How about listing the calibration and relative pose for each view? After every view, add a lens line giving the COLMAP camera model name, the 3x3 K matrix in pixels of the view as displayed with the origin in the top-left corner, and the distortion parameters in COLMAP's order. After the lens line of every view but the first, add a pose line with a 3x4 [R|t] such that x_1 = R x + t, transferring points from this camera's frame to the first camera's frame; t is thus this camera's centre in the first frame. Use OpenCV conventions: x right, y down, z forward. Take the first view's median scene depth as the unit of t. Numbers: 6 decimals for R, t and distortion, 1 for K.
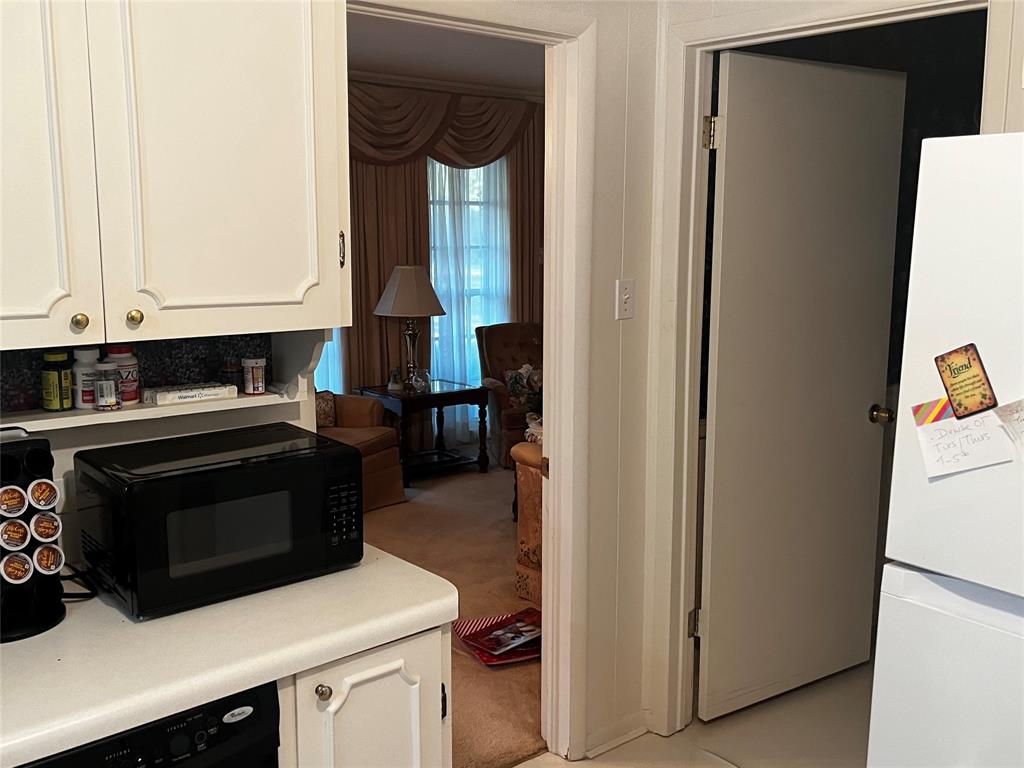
lens RADIAL K [[992.8, 0, 508.7], [0, 992.8, 386.7], [0, 0, 1]] dist [0.030428, 0.000000]
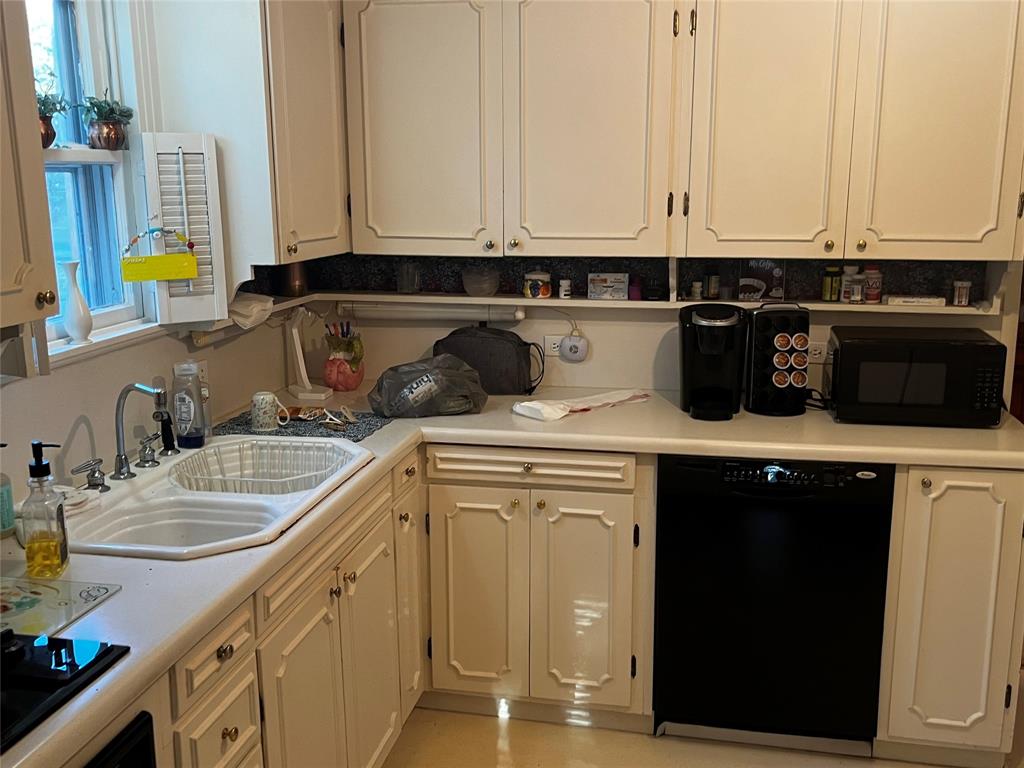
lens RADIAL K [[992.8, 0, 511.1], [0, 992.8, 383.6], [0, 0, 1]] dist [0.030428, 0.000000]
pose [[0.618858, 0.152773, -0.770503, 0.529915], [-0.121500, 0.987716, 0.098254, 0.061520], [0.776049, 0.032811, 0.629818, -0.463235]]
